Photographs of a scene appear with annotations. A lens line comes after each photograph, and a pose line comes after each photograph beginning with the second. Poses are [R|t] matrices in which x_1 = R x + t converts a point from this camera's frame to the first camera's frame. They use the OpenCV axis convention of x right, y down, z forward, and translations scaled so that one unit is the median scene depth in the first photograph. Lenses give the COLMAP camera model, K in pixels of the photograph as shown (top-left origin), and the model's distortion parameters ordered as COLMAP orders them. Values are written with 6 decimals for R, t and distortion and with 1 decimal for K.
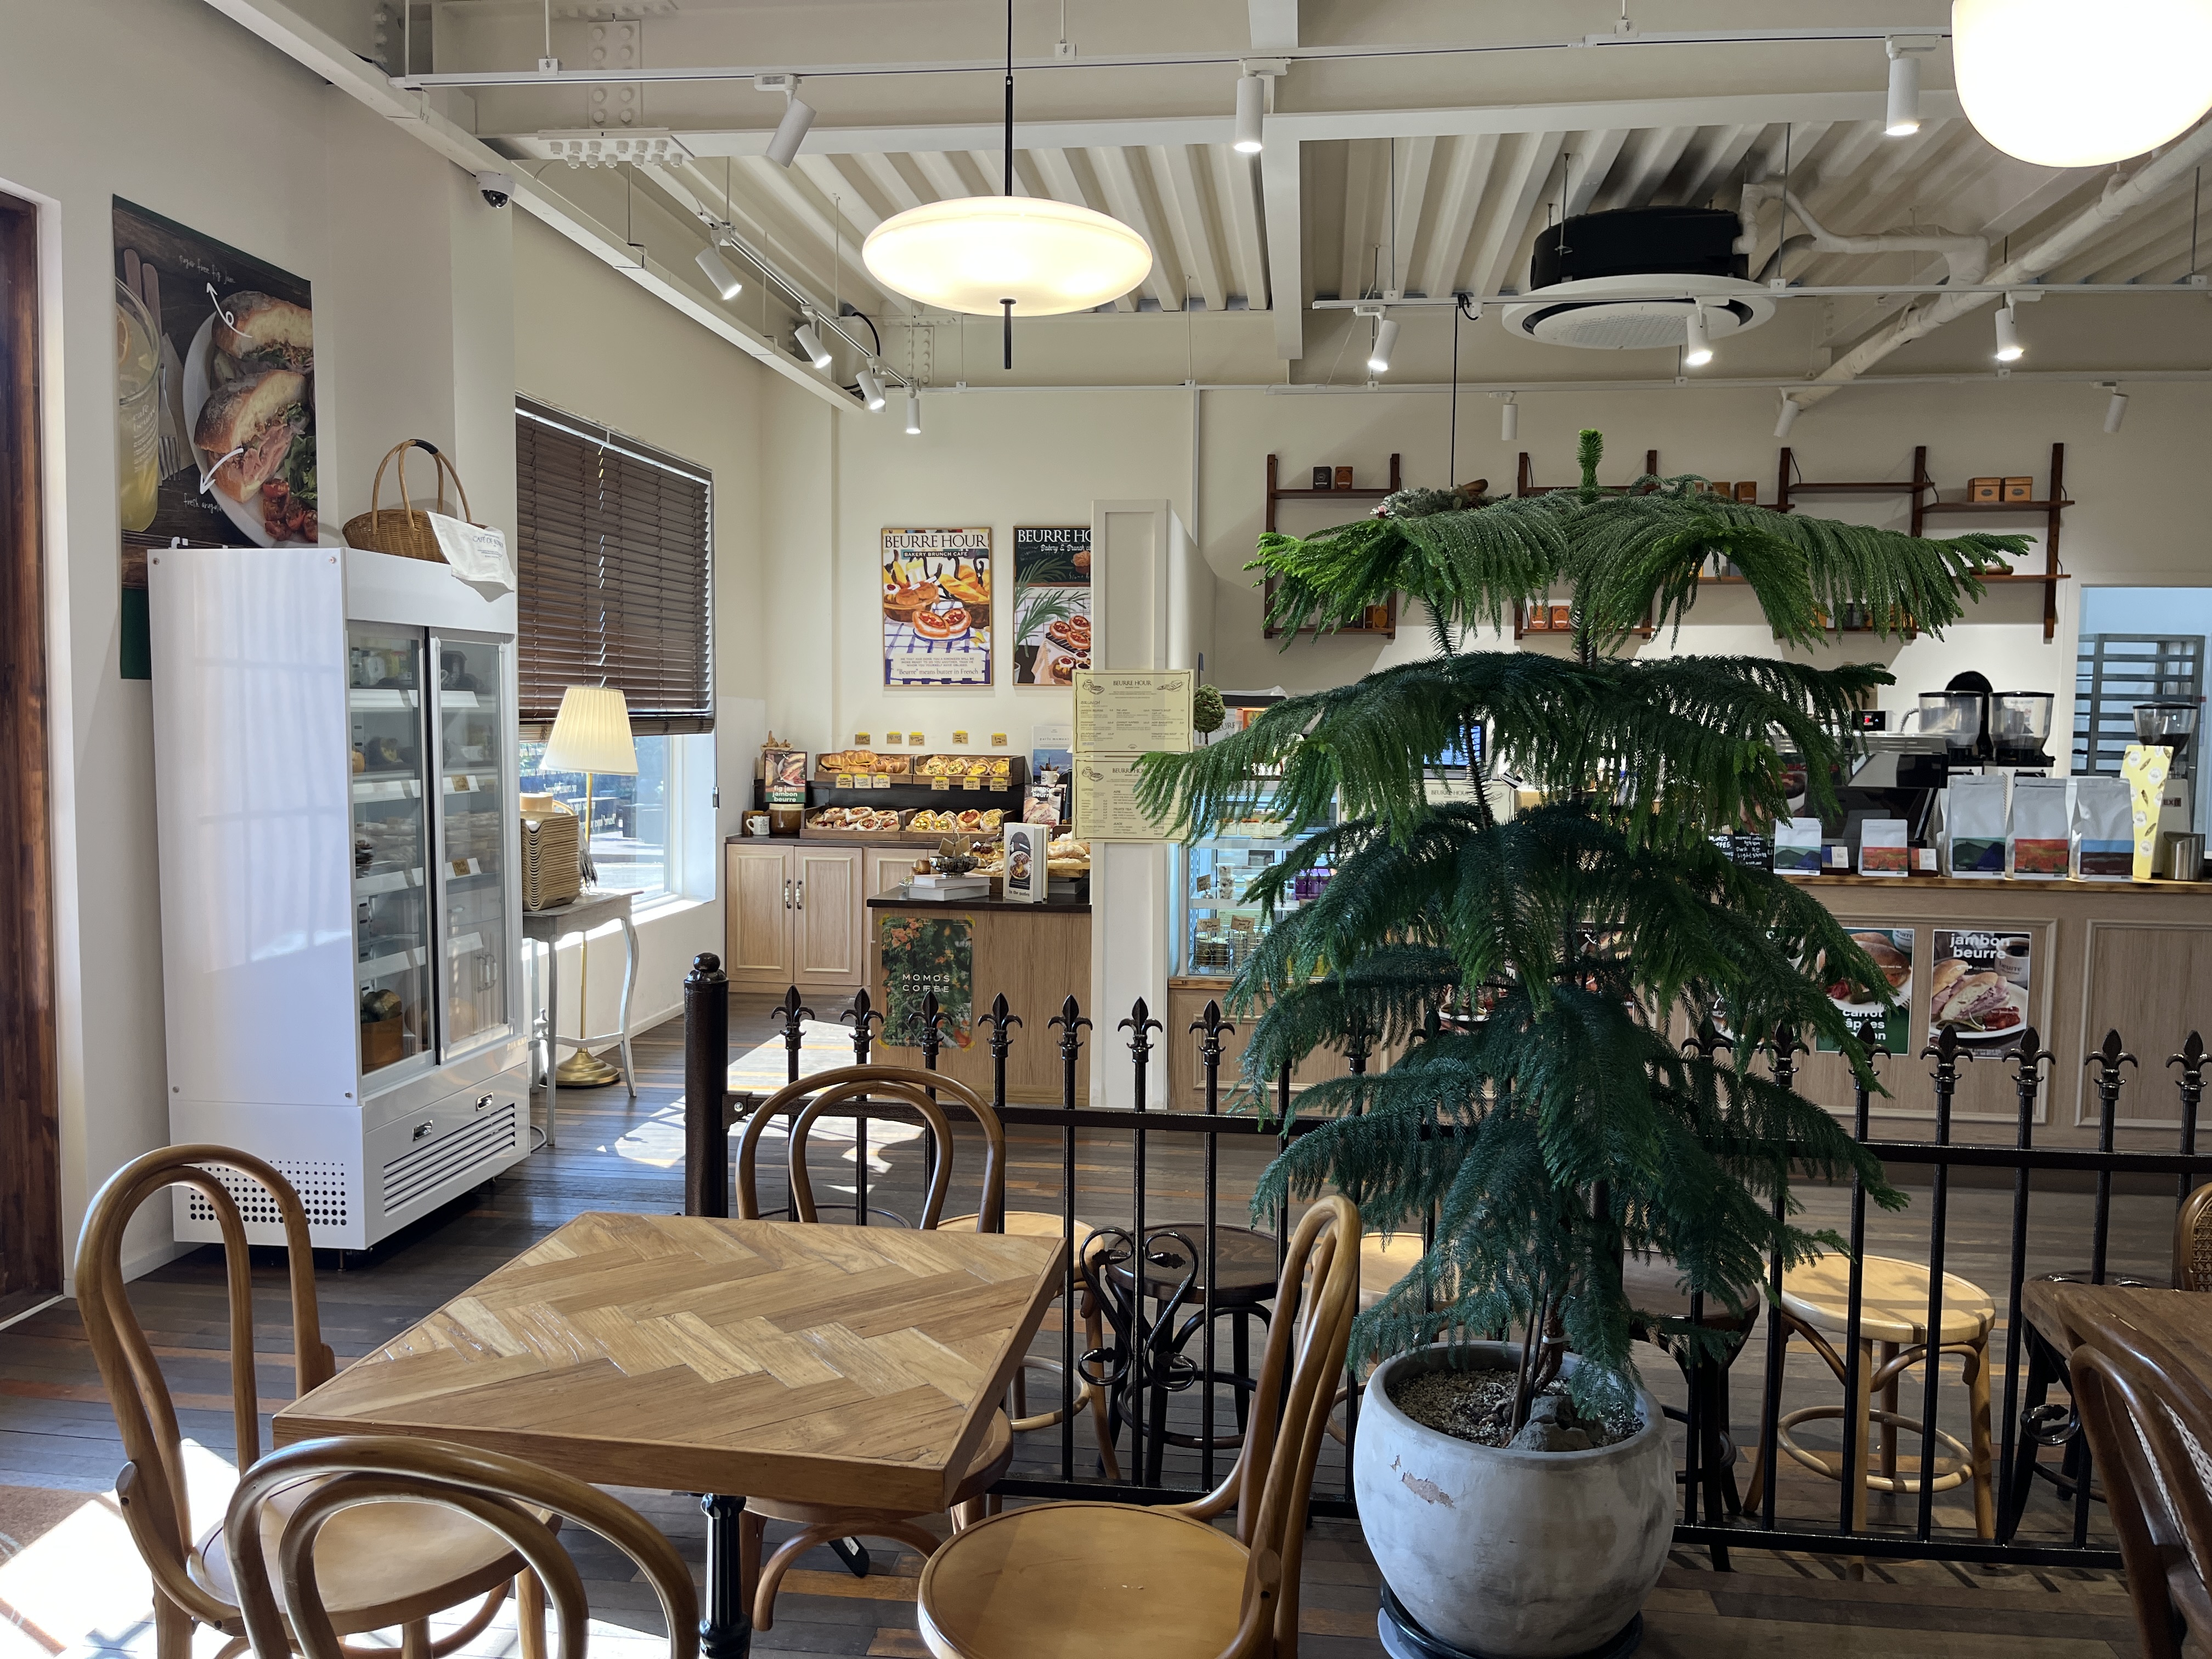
lens RADIAL K [[1707.6, 0, 1098.8], [0, 1707.6, 837.9], [0, 0, 1]] dist [0.047408, -0.040604]
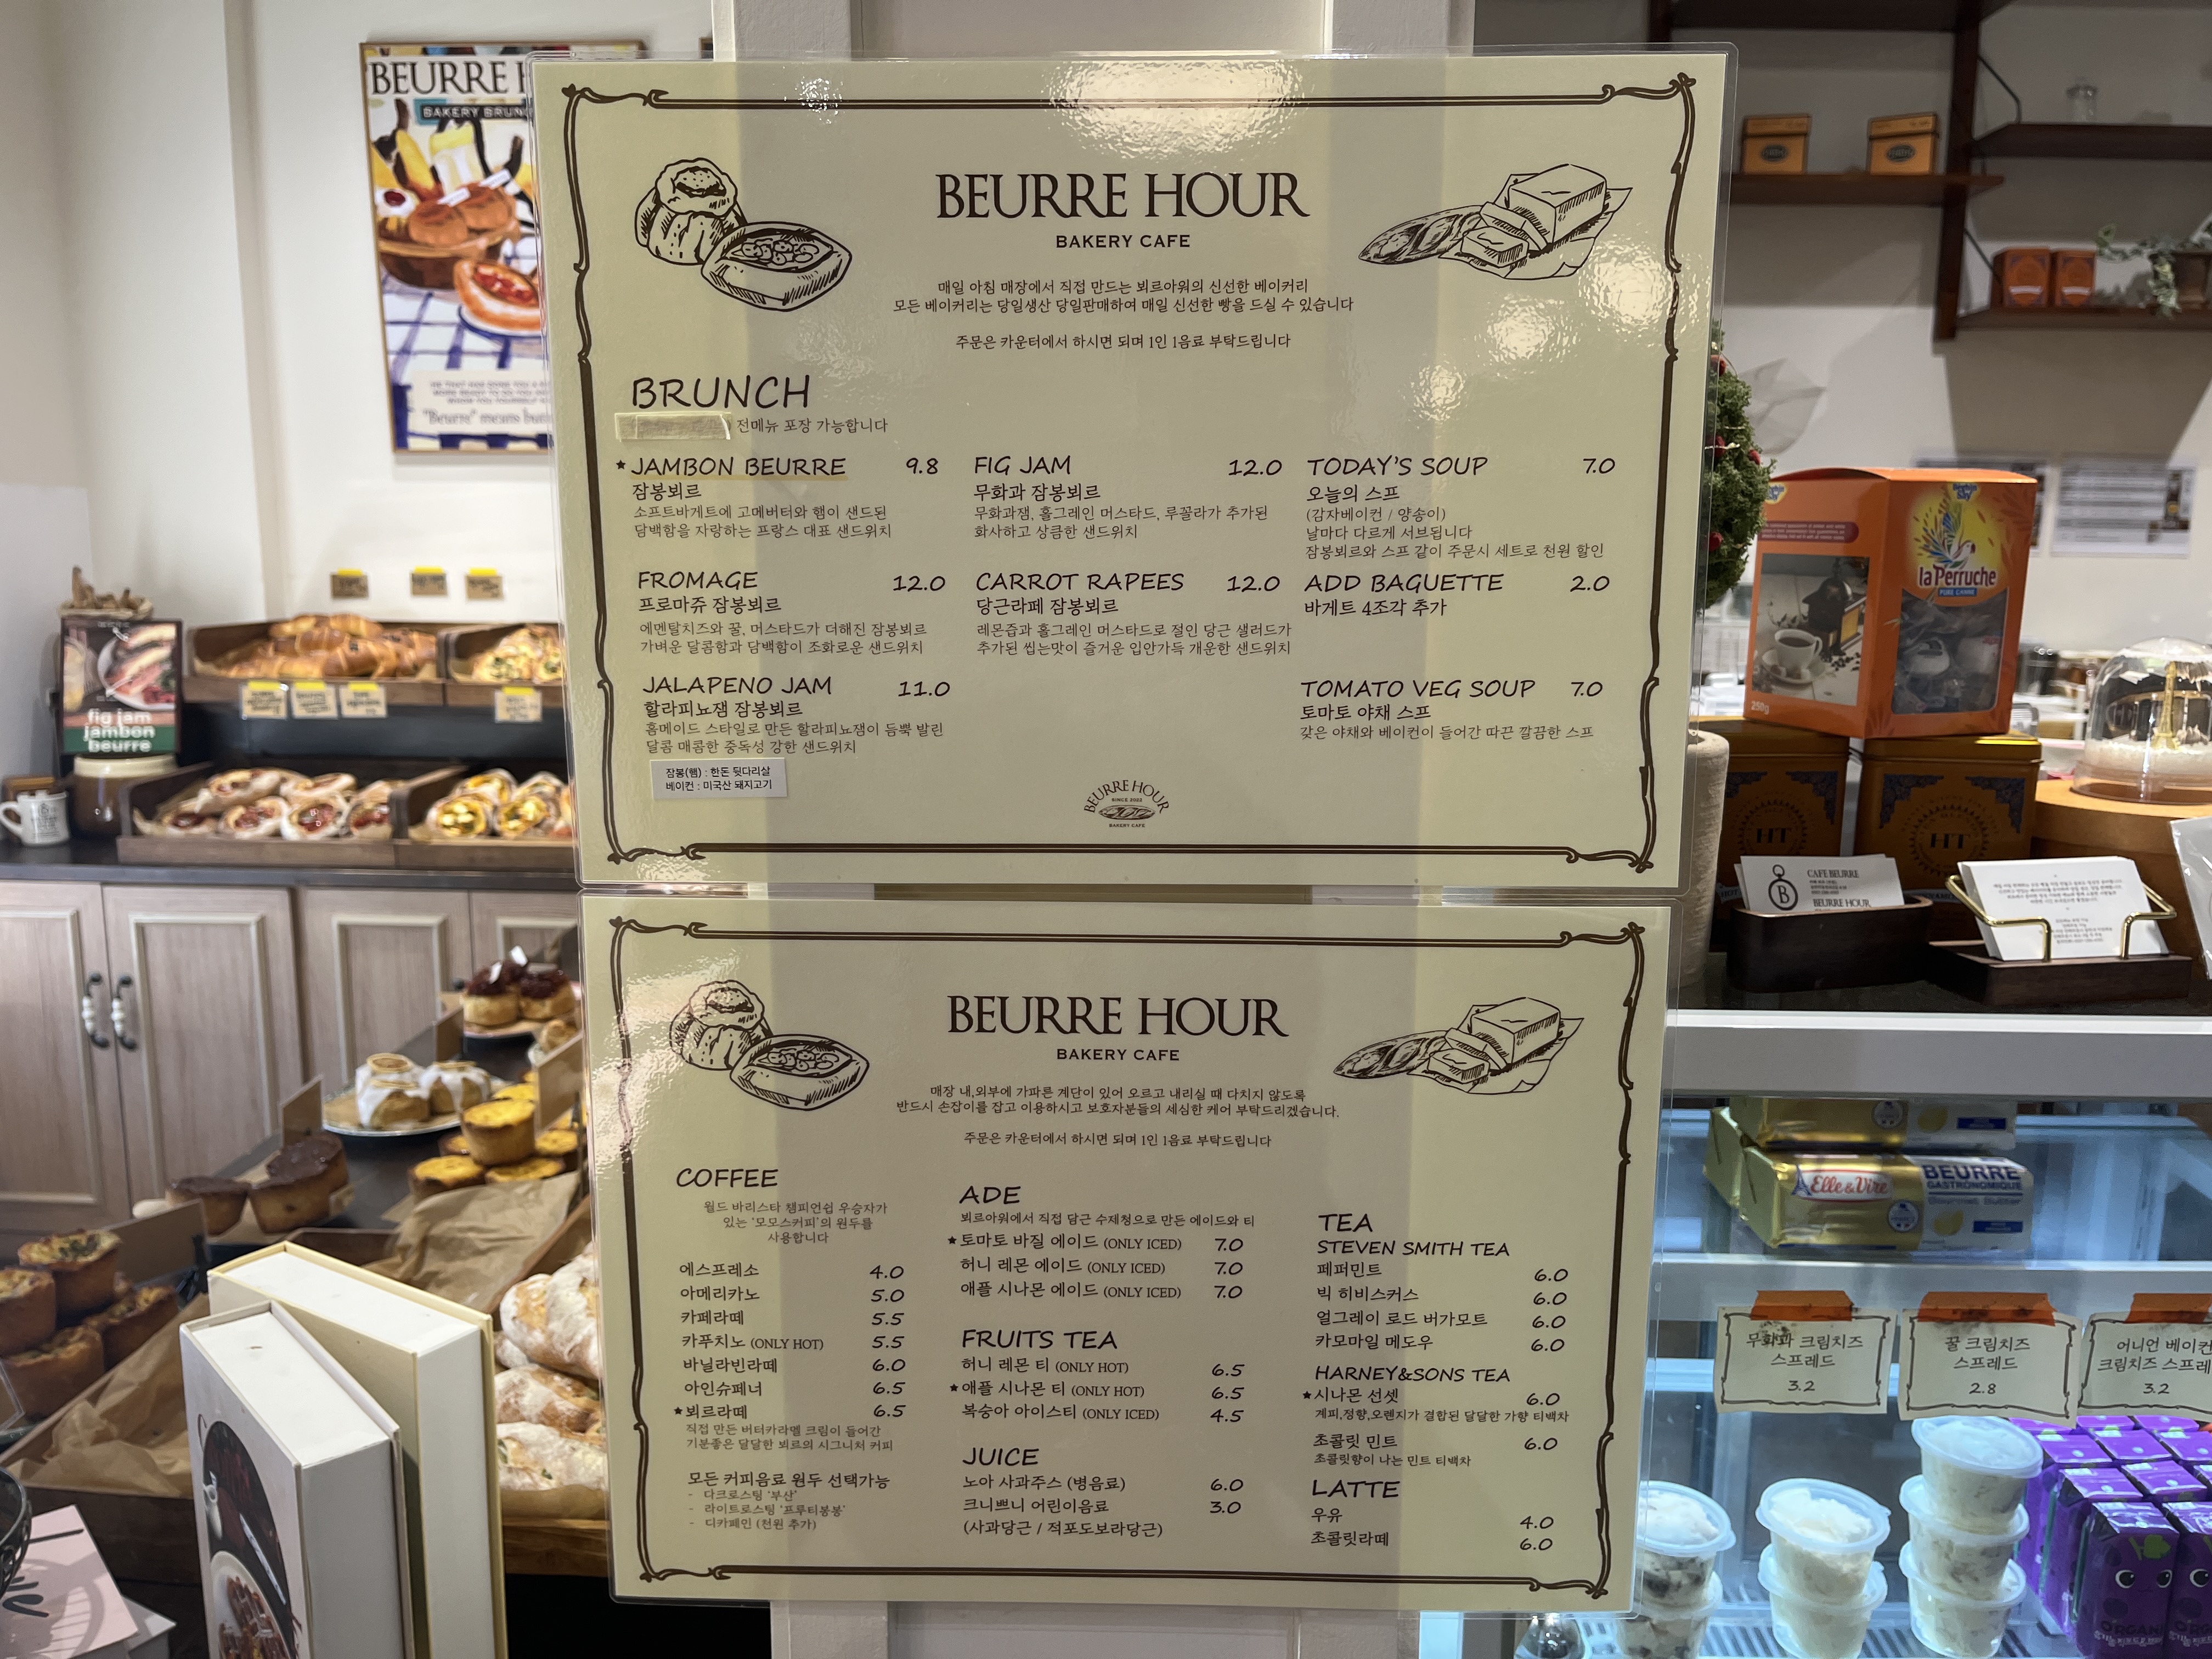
lens RADIAL K [[1707.6, 0, 1127.2], [0, 1707.6, 820.4], [0, 0, 1]] dist [0.047408, -0.040604]
pose [[0.995153, -0.017740, 0.096726, 0.005987], [0.008335, 0.995271, 0.096782, -0.040748], [-0.097986, -0.095506, 0.990594, 0.576862]]
